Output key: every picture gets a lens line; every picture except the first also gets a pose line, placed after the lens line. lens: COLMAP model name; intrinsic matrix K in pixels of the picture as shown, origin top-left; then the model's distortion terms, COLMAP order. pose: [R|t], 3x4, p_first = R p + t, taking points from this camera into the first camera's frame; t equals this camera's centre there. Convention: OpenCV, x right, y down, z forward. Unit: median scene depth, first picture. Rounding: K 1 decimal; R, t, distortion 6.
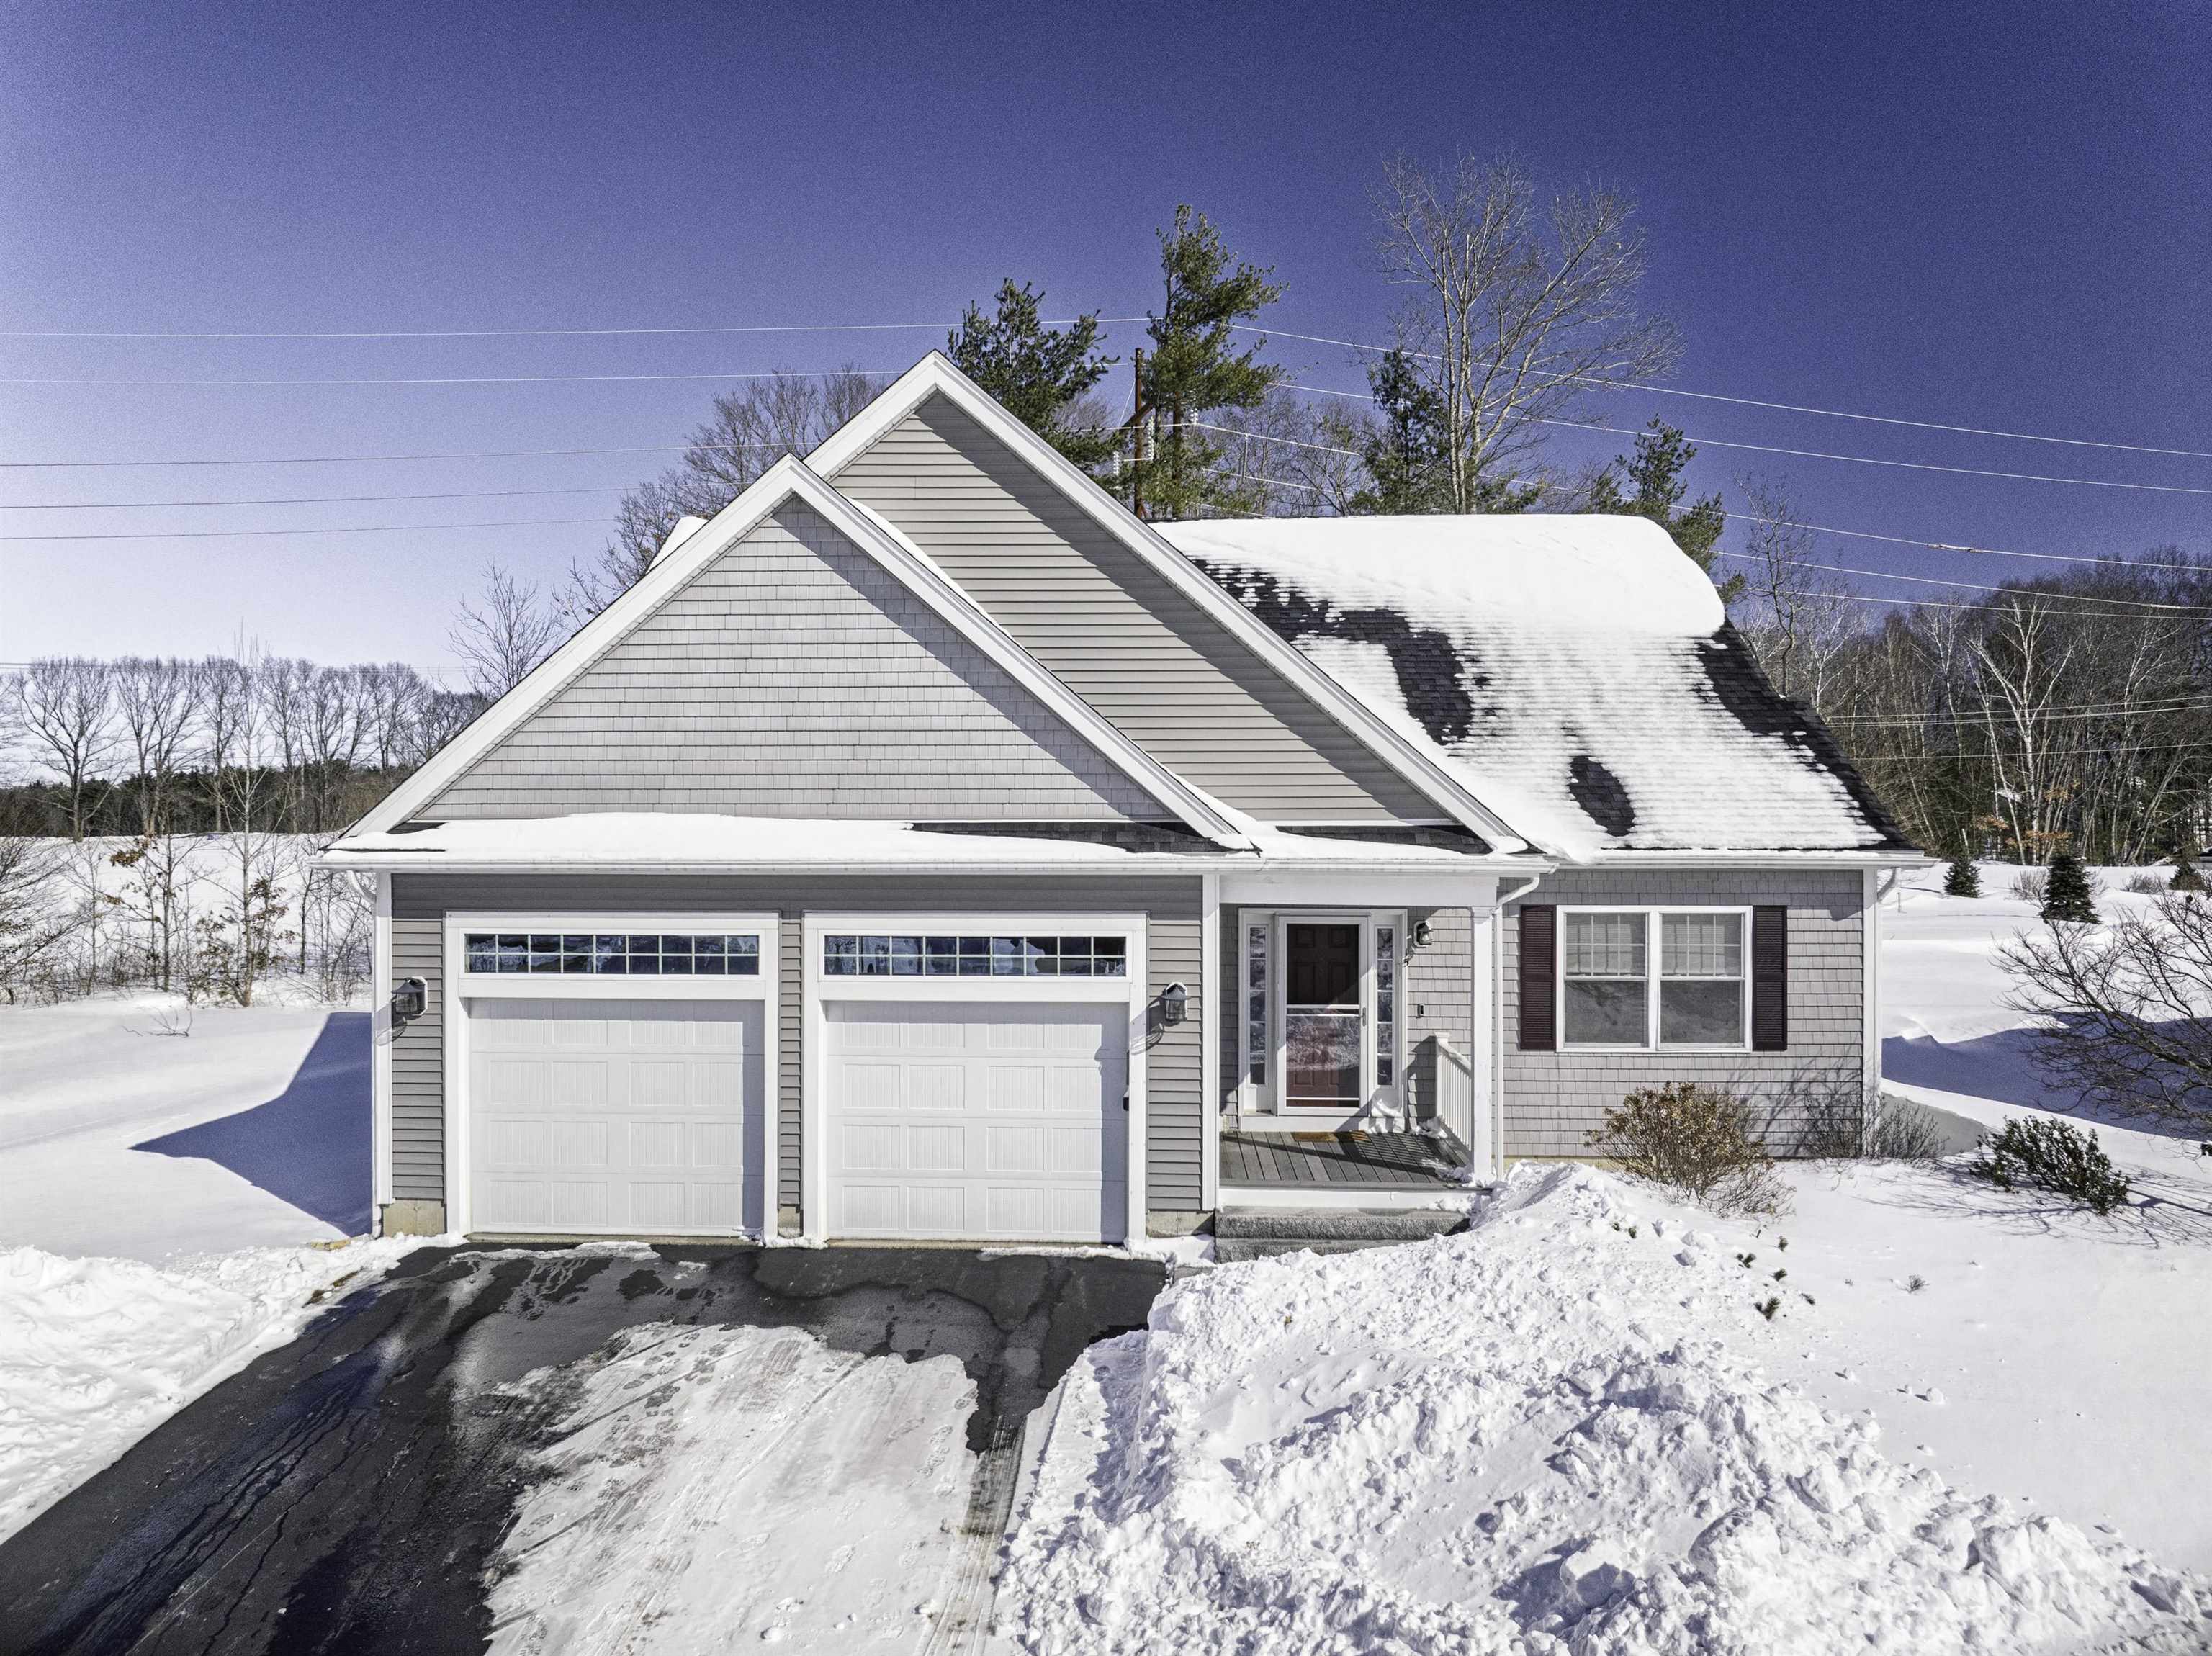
lens RADIAL K [[1554.4, 0, 1113.8], [0, 1554.4, 827.6], [0, 0, 1]] dist [-0.029658, -0.017572]
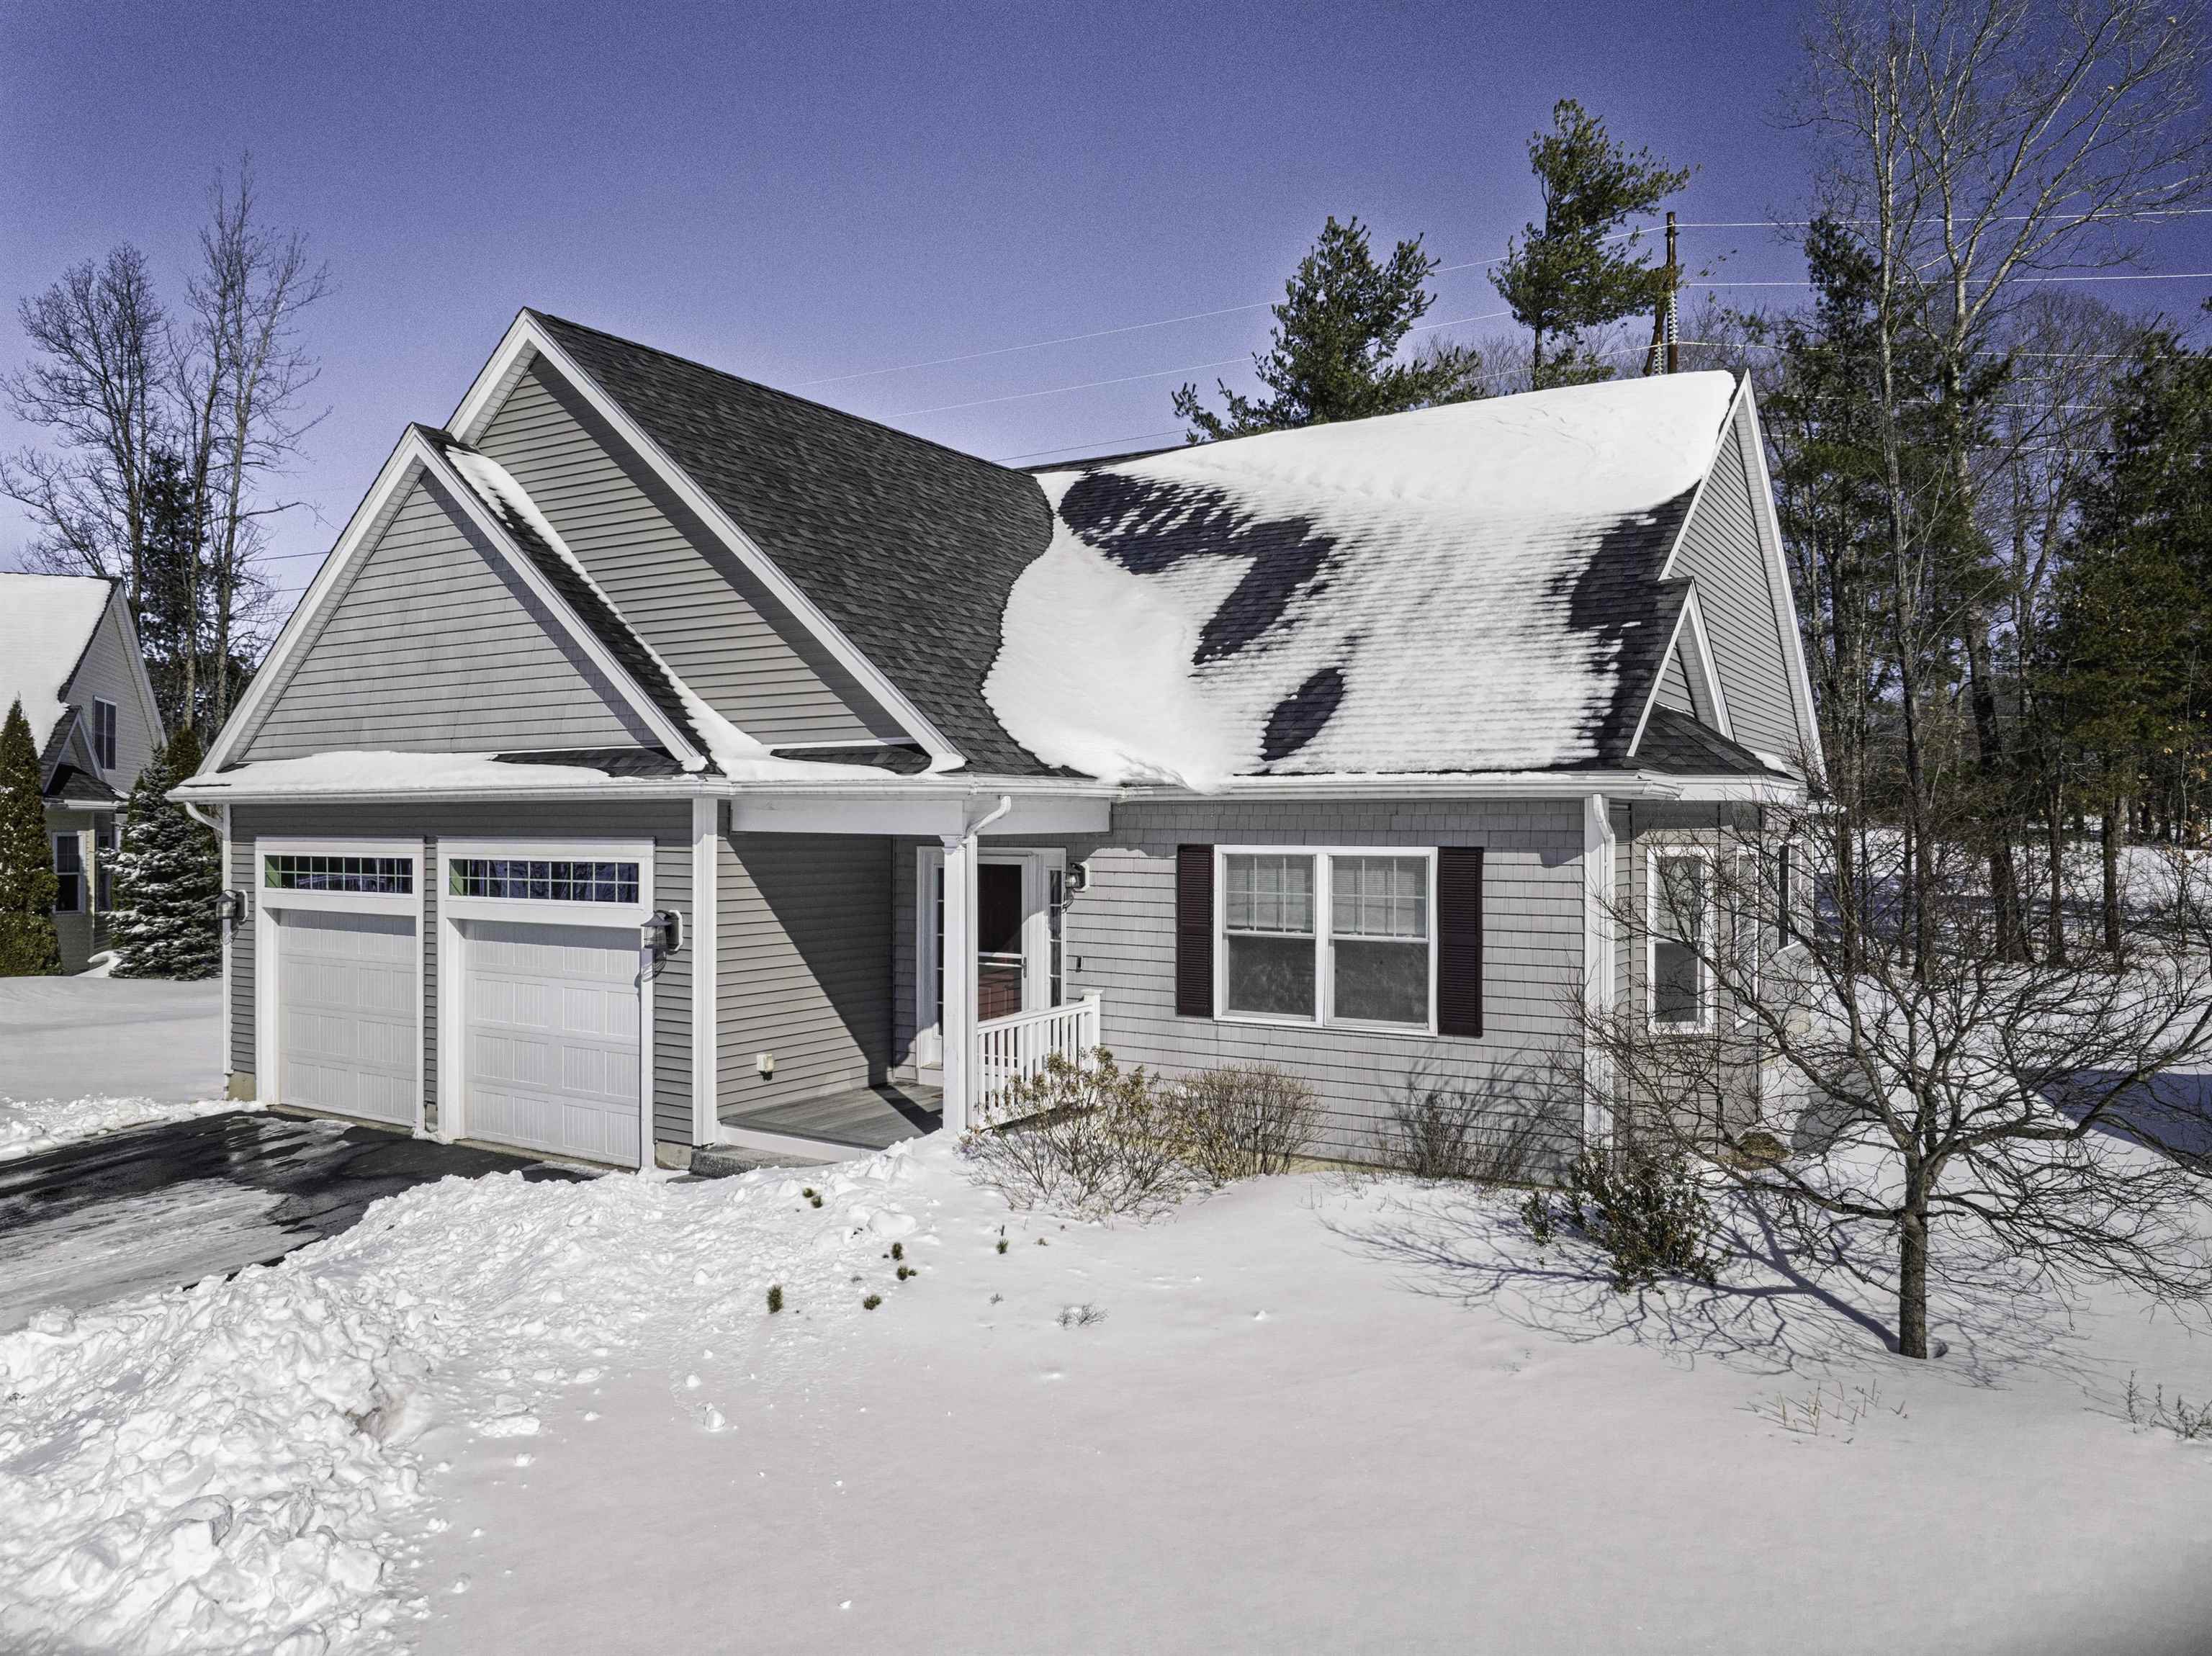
lens RADIAL K [[1554.4, 0, 1110.2], [0, 1554.4, 832.5], [0, 0, 1]] dist [-0.029658, -0.017572]
pose [[0.869246, 0.002691, -0.494372, 0.755974], [0.001480, 0.999967, 0.008046, 0.042492], [0.494377, -0.007726, 0.869213, 0.281667]]
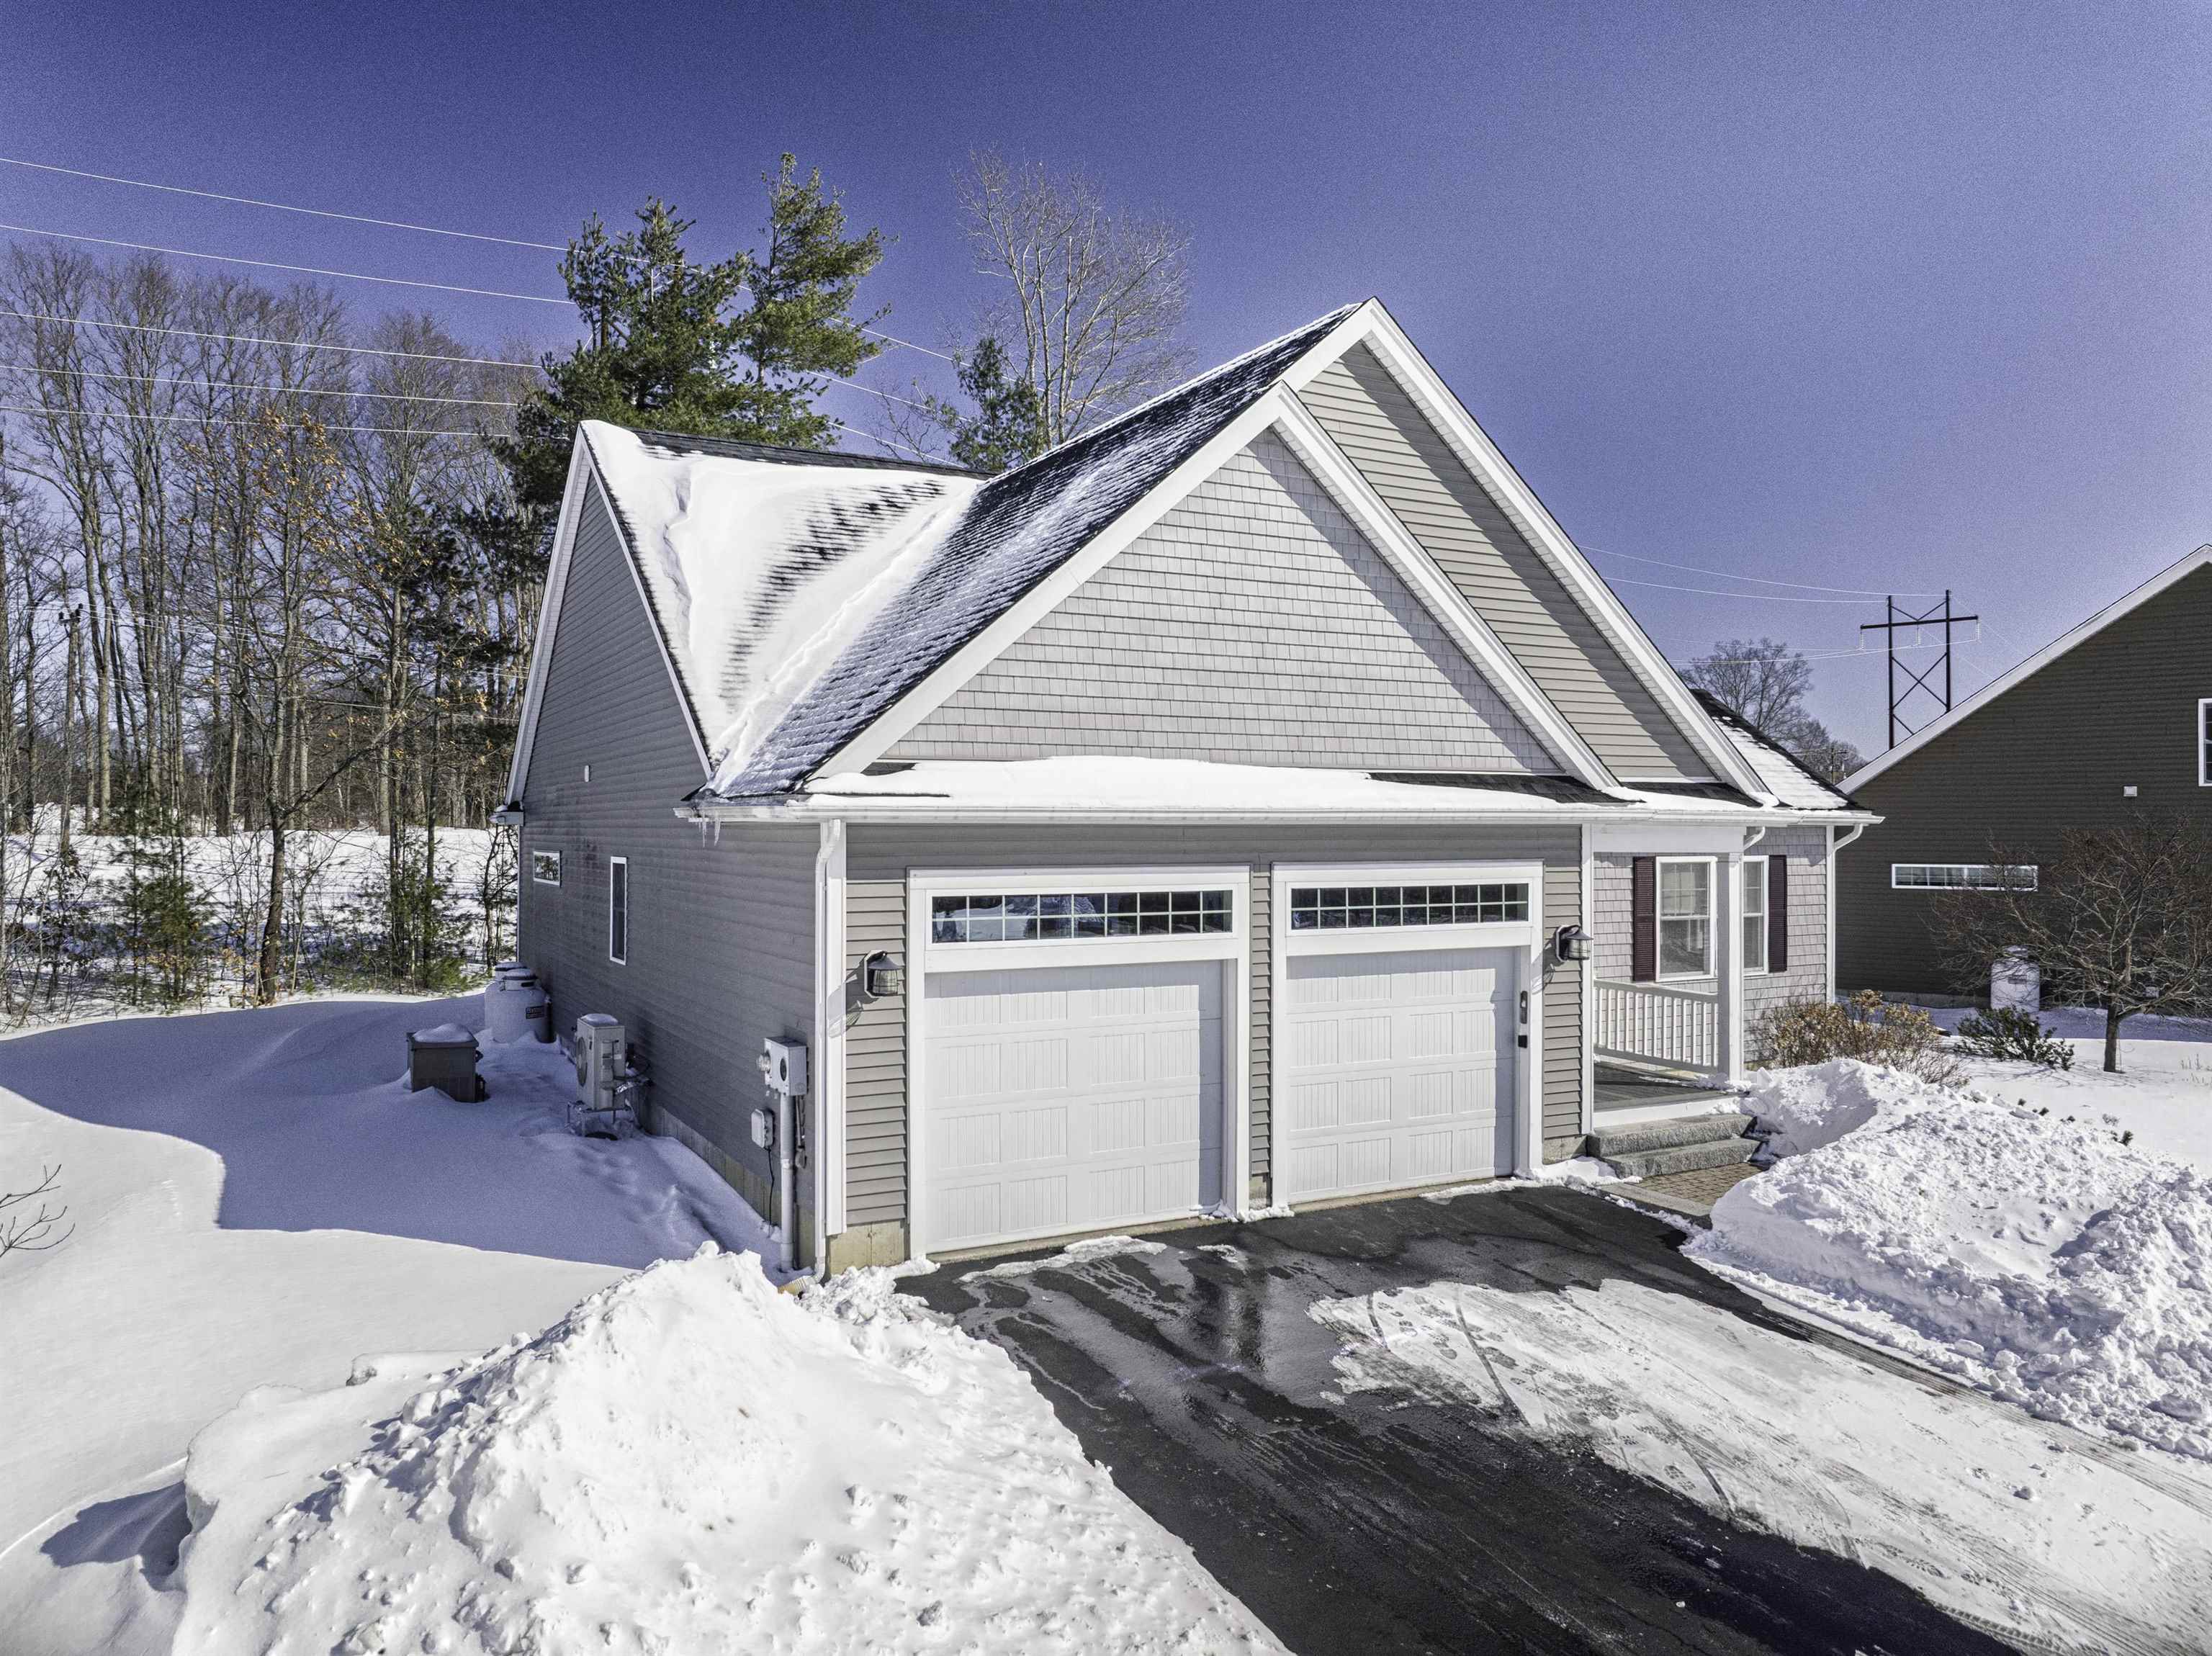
lens RADIAL K [[1554.4, 0, 1112.1], [0, 1554.4, 827.0], [0, 0, 1]] dist [-0.029658, -0.017572]
pose [[0.865947, -0.000996, 0.500134, -0.758692], [-0.000157, 0.999997, 0.002263, 0.029079], [-0.500135, -0.002038, 0.865945, 0.224483]]
